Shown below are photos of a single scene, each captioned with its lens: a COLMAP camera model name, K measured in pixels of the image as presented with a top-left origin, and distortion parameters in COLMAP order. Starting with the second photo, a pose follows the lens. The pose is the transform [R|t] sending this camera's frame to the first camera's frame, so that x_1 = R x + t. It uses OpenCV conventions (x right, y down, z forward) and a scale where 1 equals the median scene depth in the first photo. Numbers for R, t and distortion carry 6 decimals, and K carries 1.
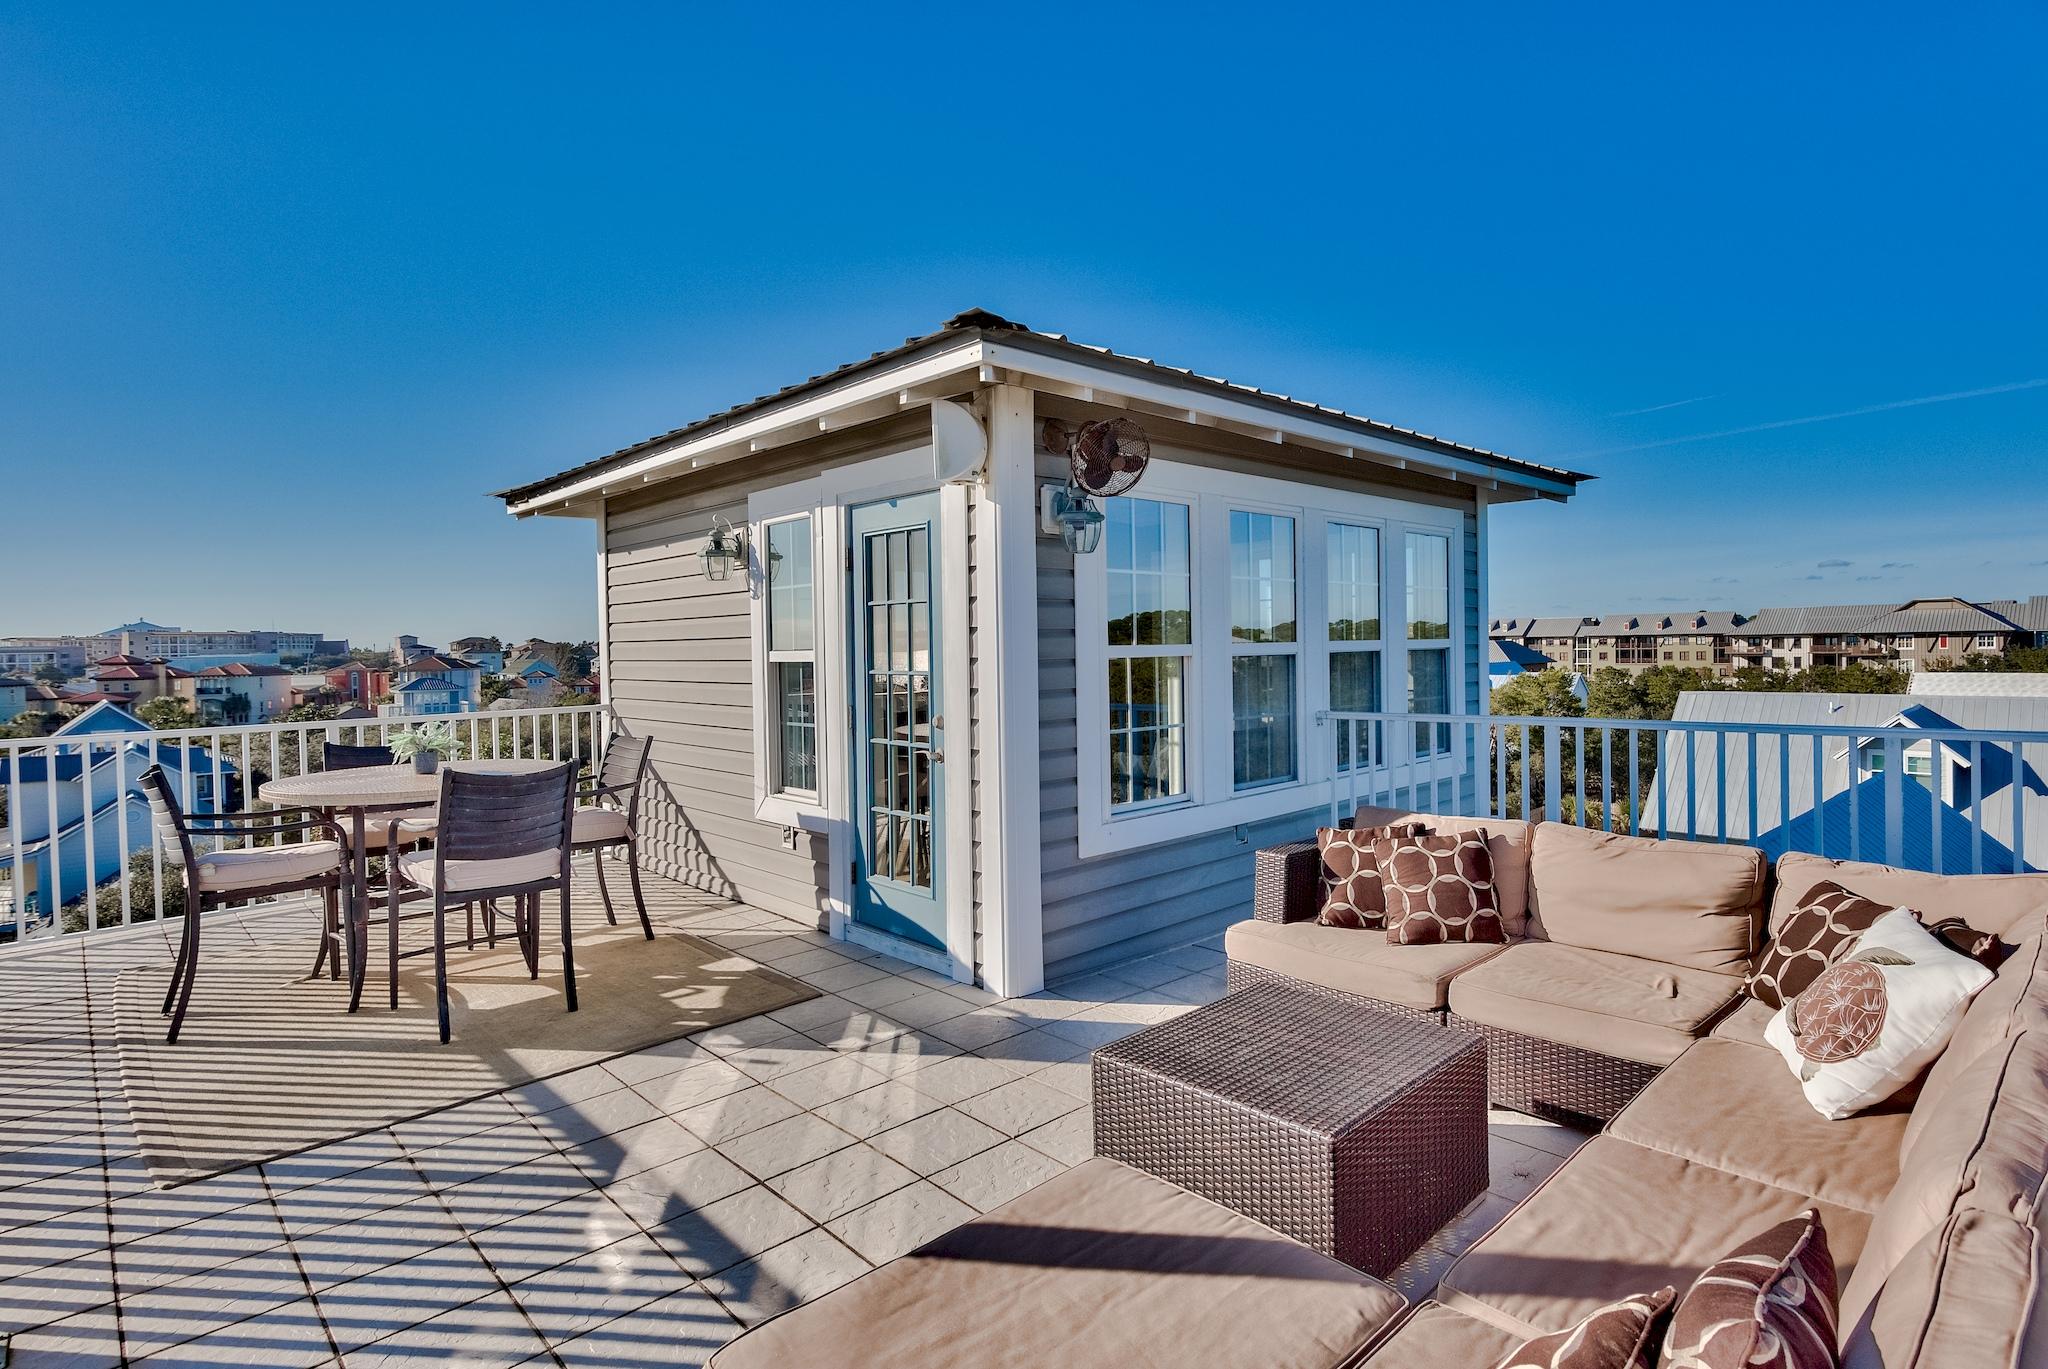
lens RADIAL K [[1043.1, 0, 1030.6], [0, 1043.1, 631.1], [0, 0, 1]] dist [-0.001073, -0.000698]
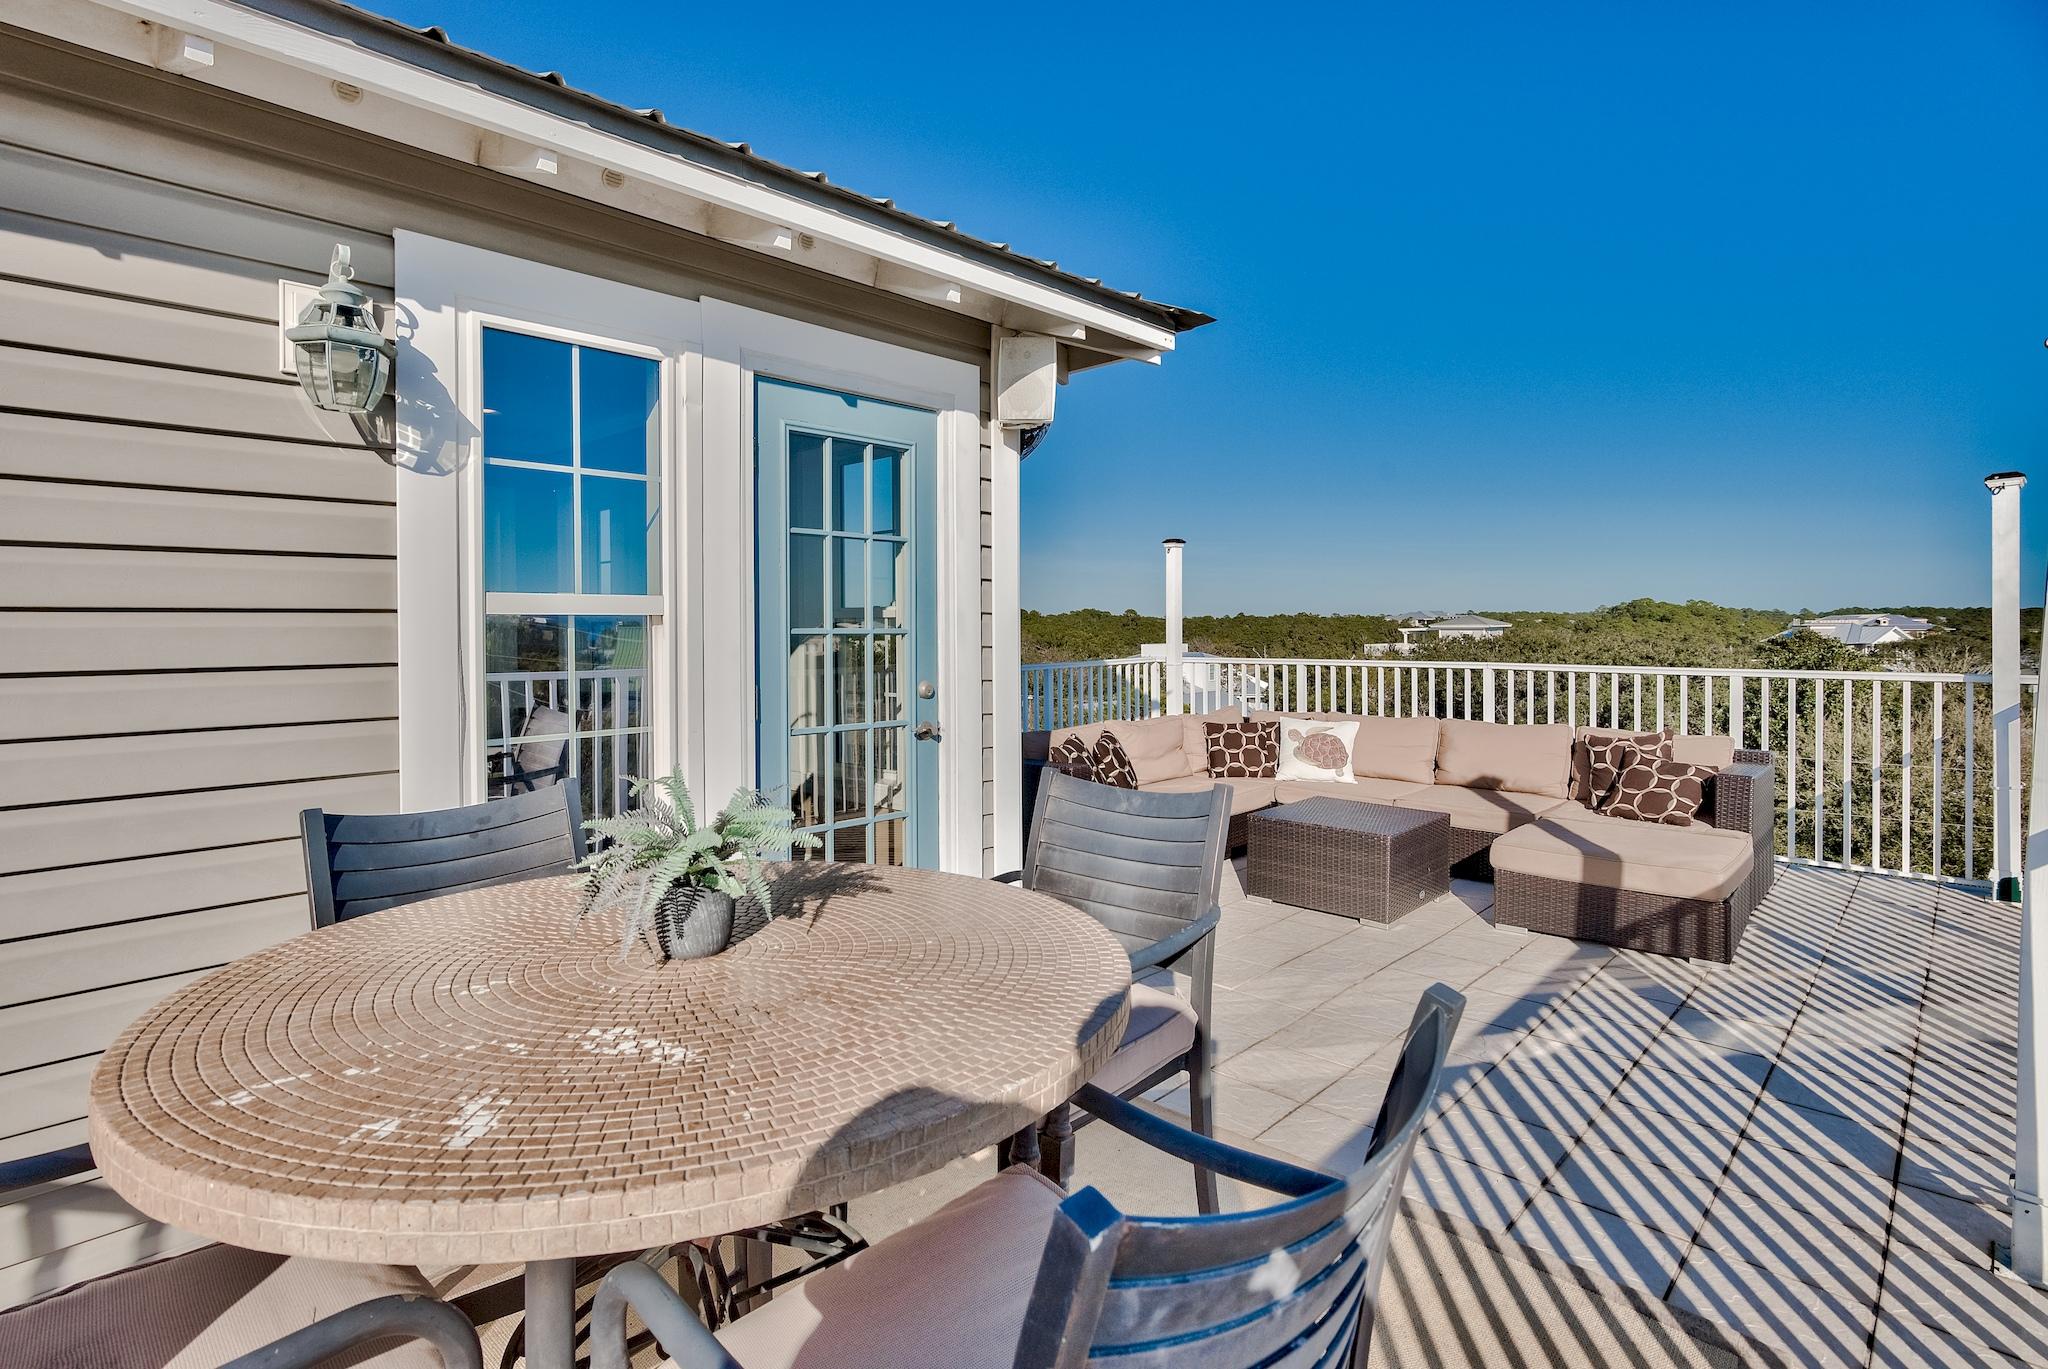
lens RADIAL K [[1043.1, 0, 1030.6], [0, 1043.1, 631.1], [0, 0, 1]] dist [-0.001073, -0.000698]
pose [[-0.070422, -0.009915, 0.997468, -0.970883], [-0.030198, 0.999513, 0.007803, 0.034124], [-0.997060, -0.029572, -0.070687, 1.019918]]
